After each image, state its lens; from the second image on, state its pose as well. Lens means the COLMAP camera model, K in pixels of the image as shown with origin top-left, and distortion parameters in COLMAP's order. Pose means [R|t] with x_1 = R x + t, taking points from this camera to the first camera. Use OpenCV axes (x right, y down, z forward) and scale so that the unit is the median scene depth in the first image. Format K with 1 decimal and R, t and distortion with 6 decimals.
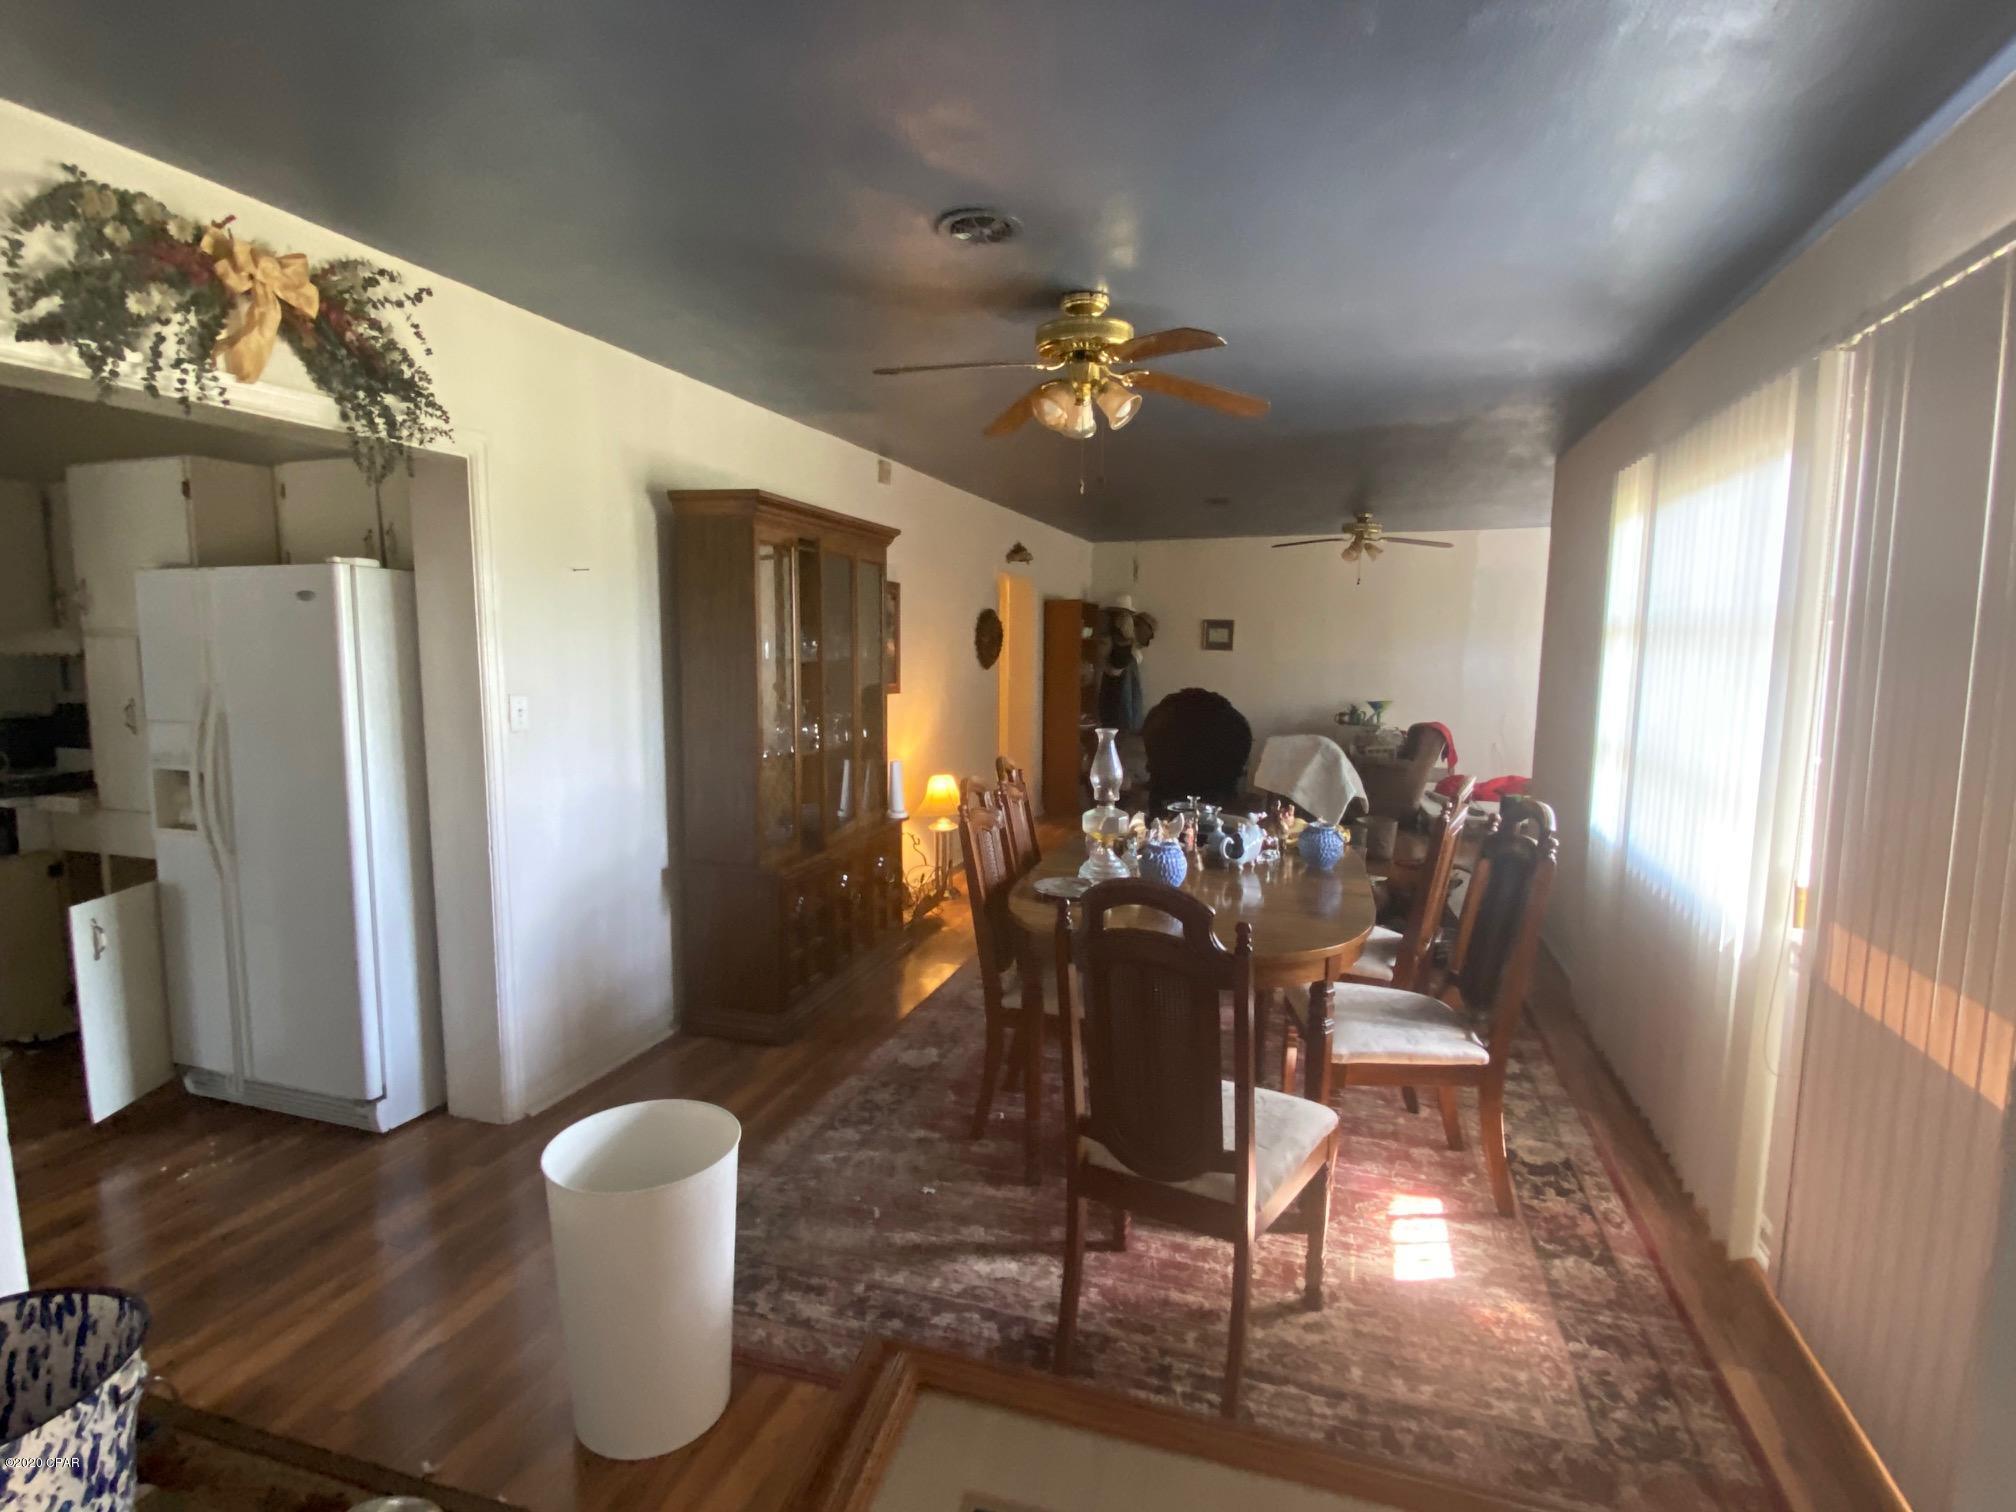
lens RADIAL K [[1013.2, 0, 993.7], [0, 1013.2, 746.3], [0, 0, 1]] dist [0.051425, -0.042368]
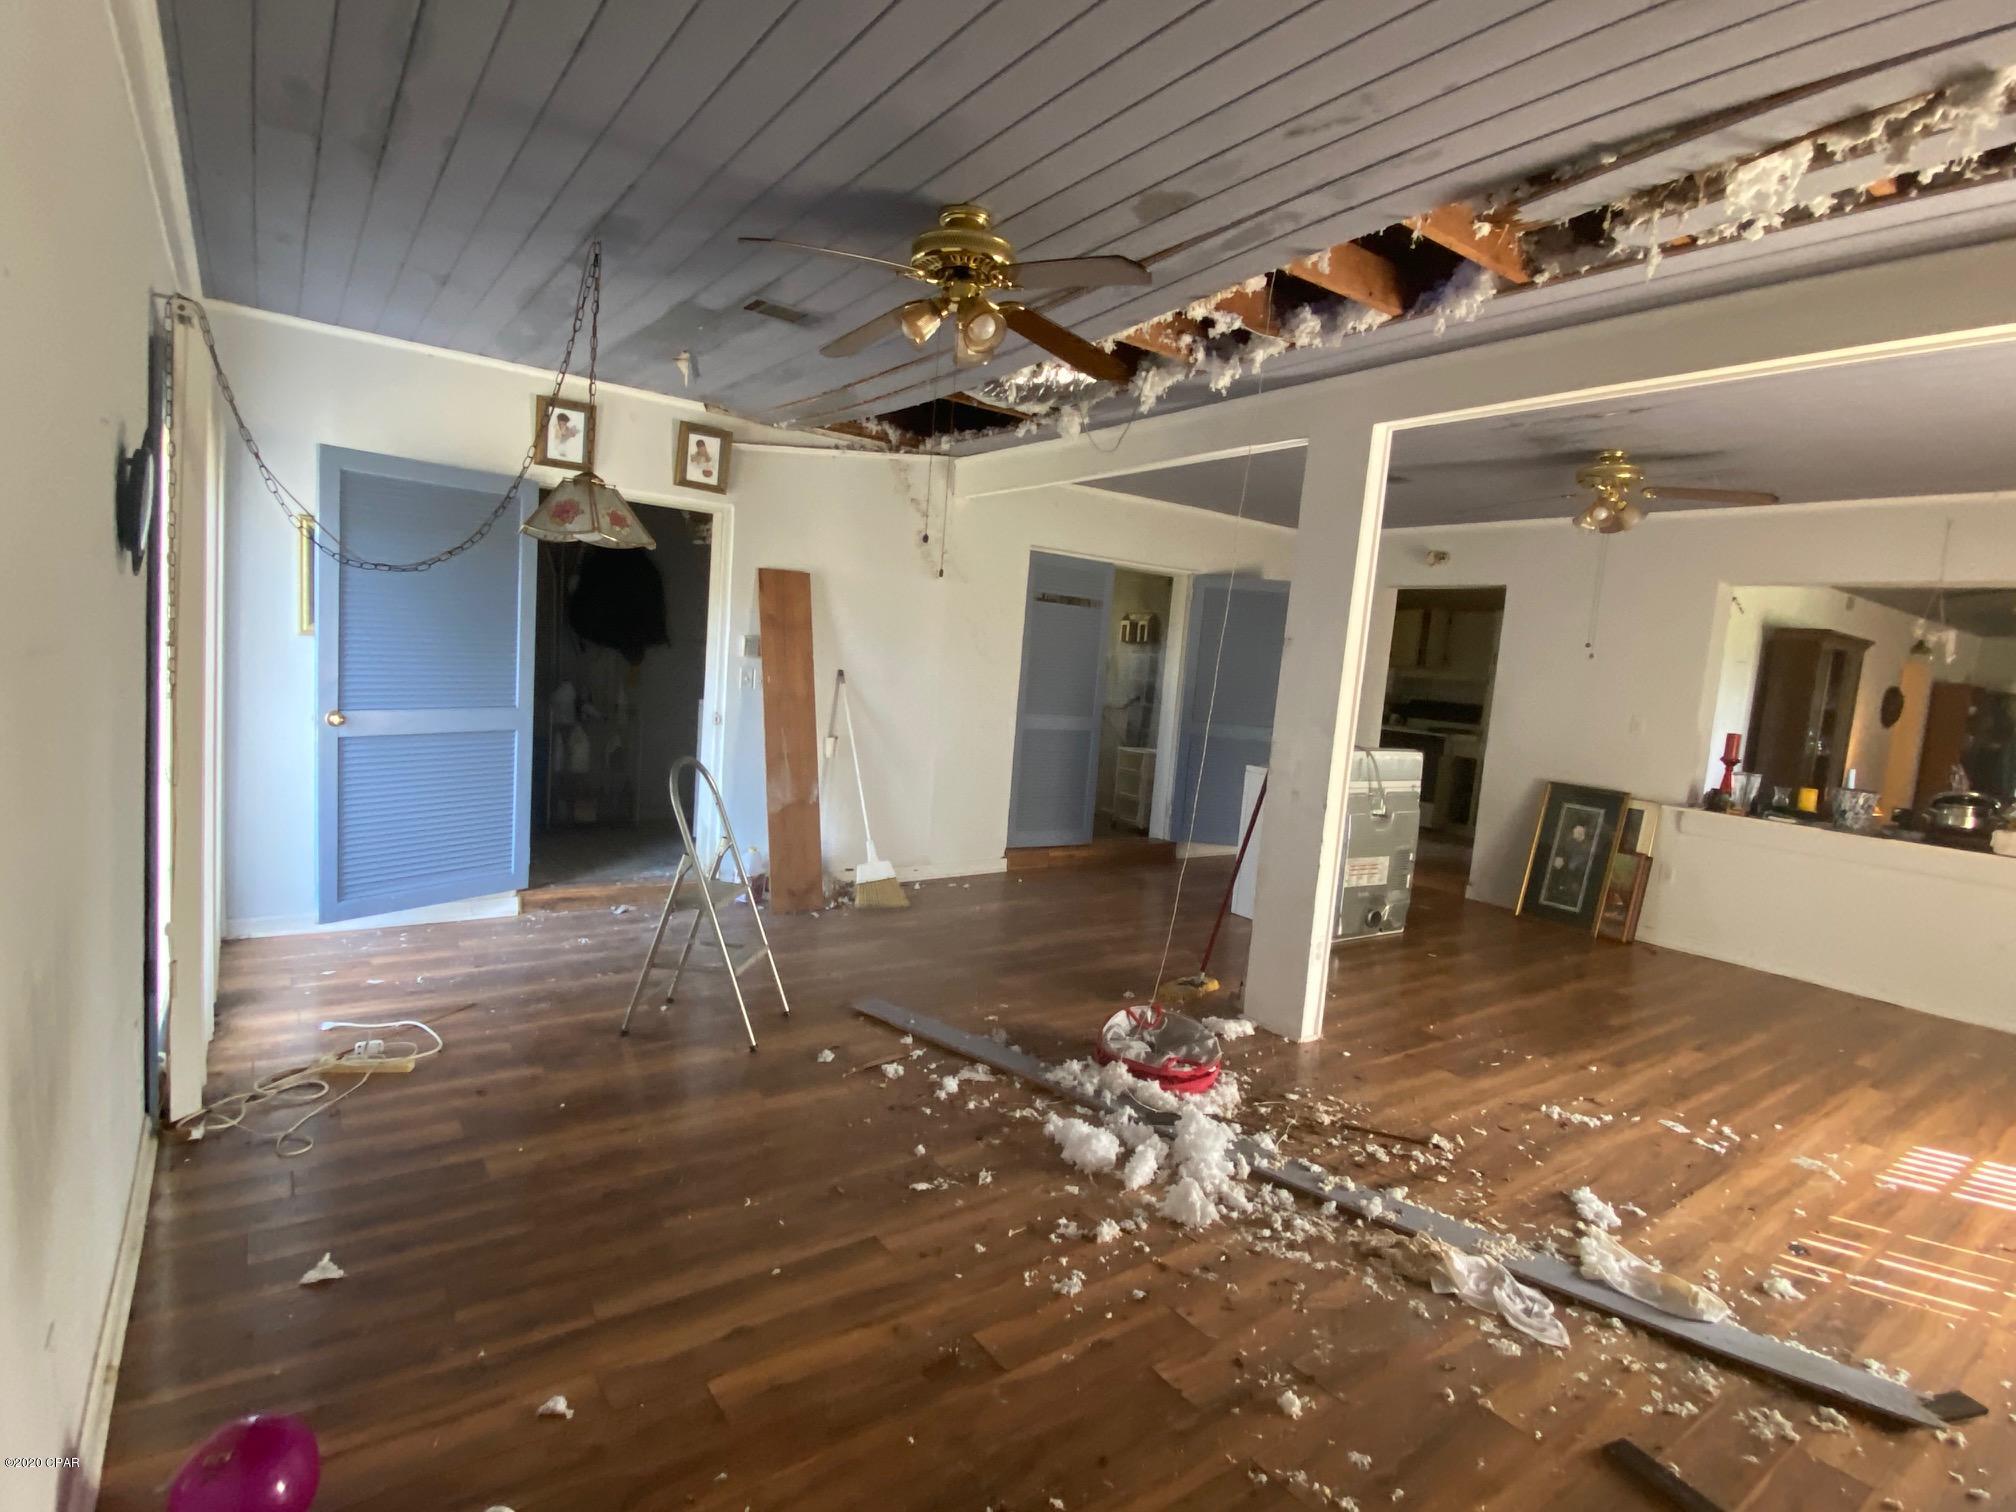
lens RADIAL K [[1001.0, 0, 1011.6], [0, 1001.0, 749.9], [0, 0, 1]] dist [0.044490, -0.043074]
pose [[0.811146, 0.115457, -0.573334, -0.153629], [-0.137764, 0.990455, 0.004549, 0.096466], [0.568387, 0.075295, 0.819309, -0.712630]]
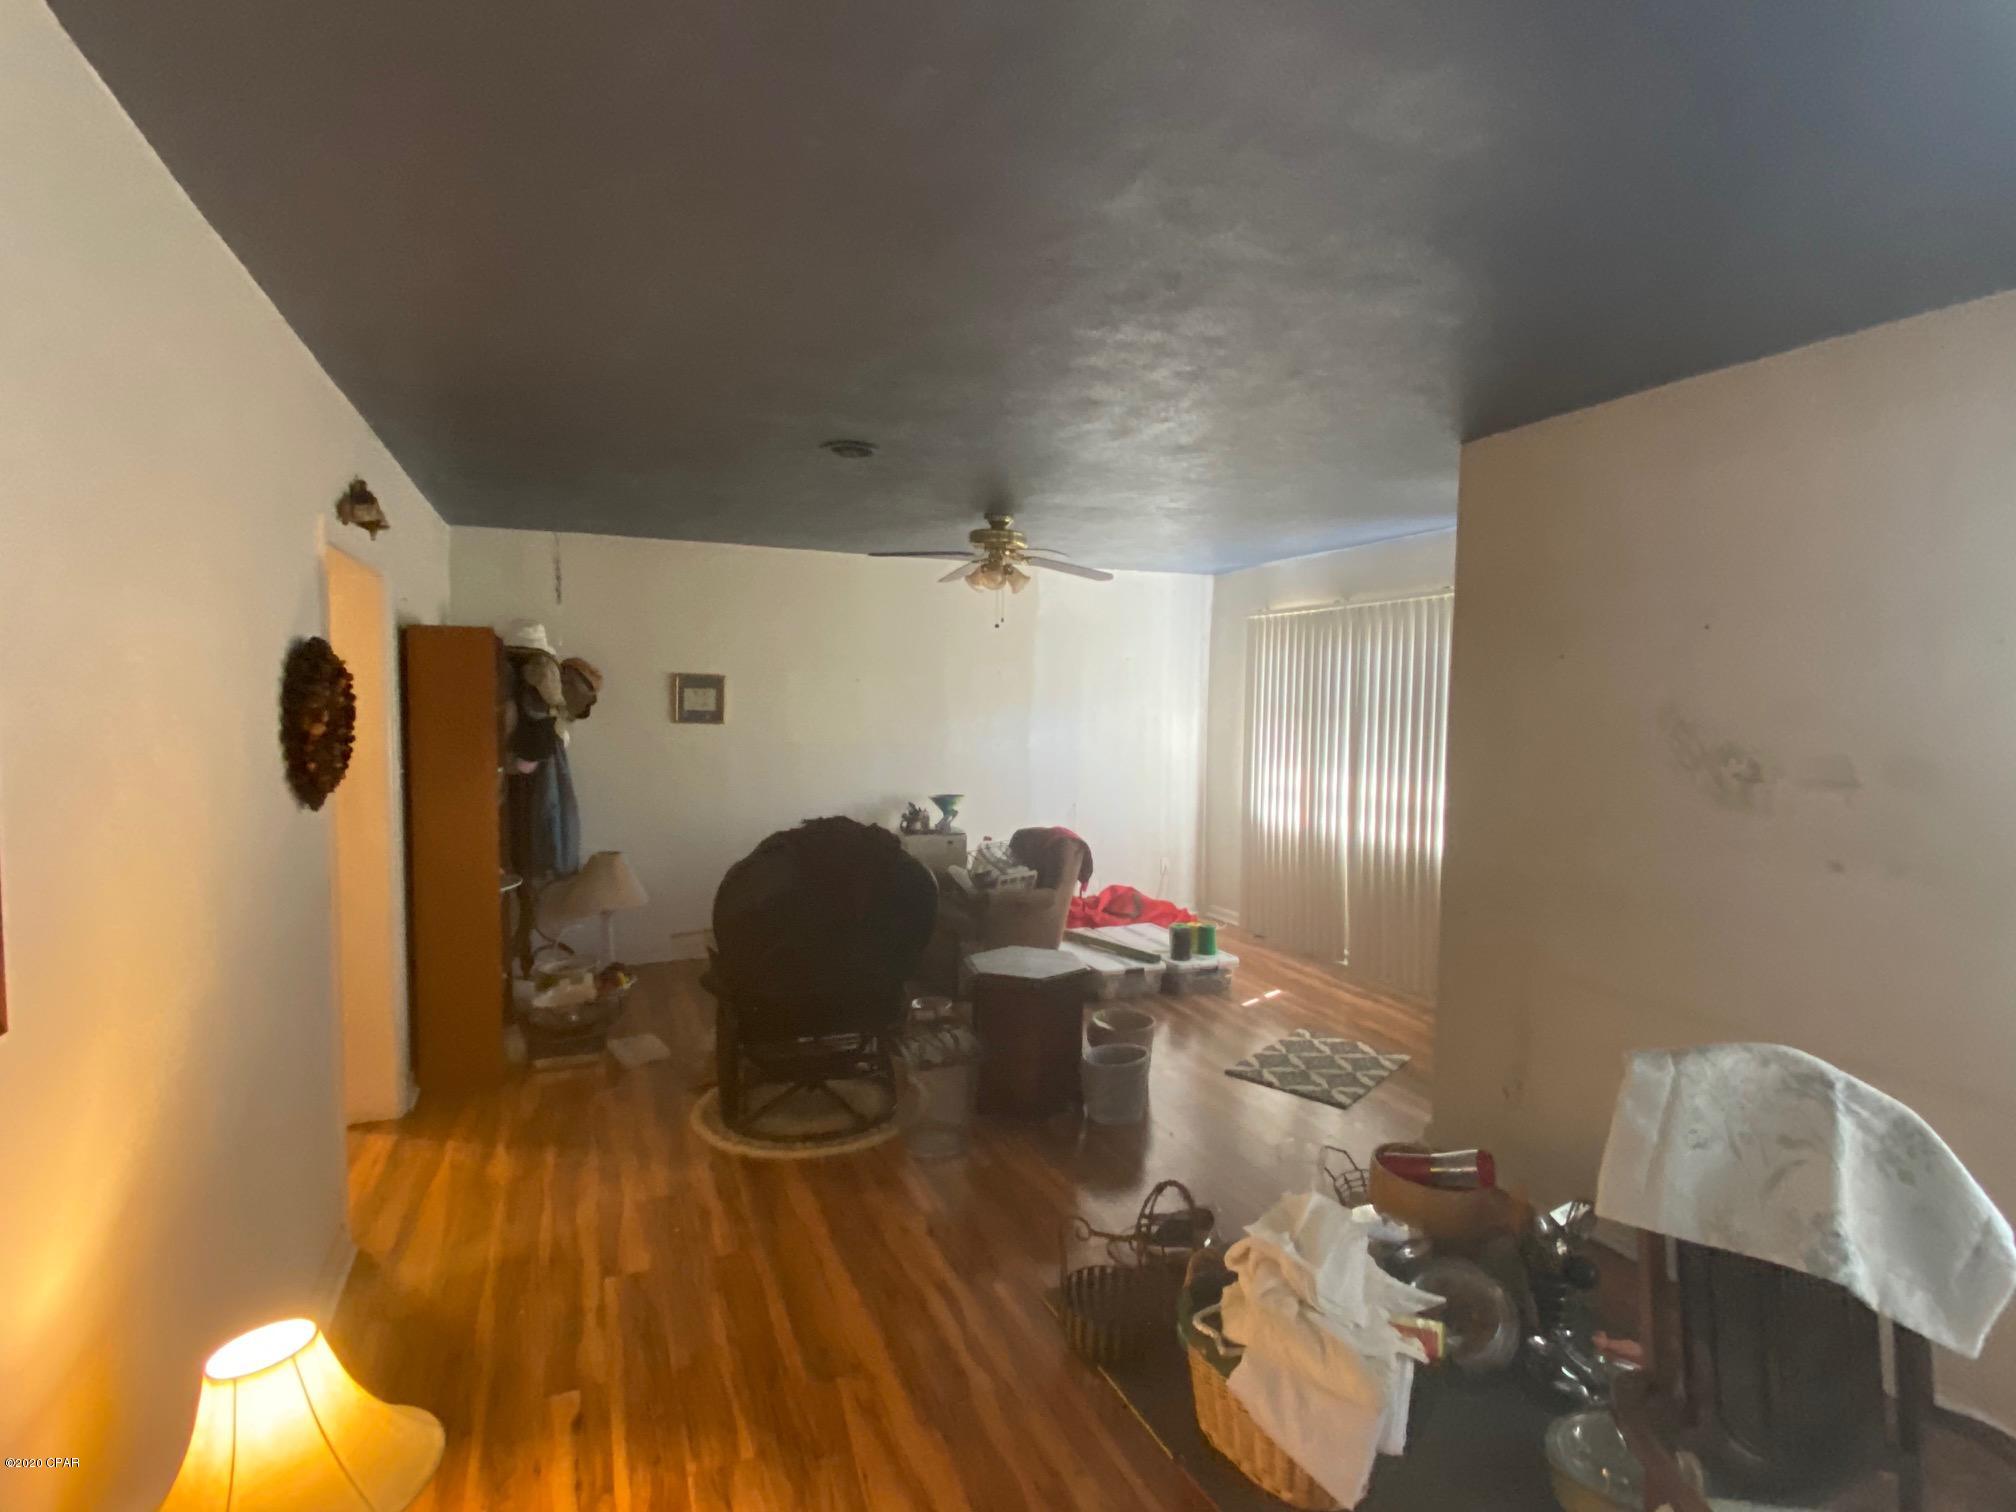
lens RADIAL K [[1013.2, 0, 993.7], [0, 1013.2, 746.3], [0, 0, 1]] dist [0.051425, -0.042368]
pose [[0.753289, -0.028097, 0.657089, -0.051049], [0.058616, 0.997979, -0.024524, -0.060122], [-0.655072, 0.056989, 0.753414, 0.458497]]
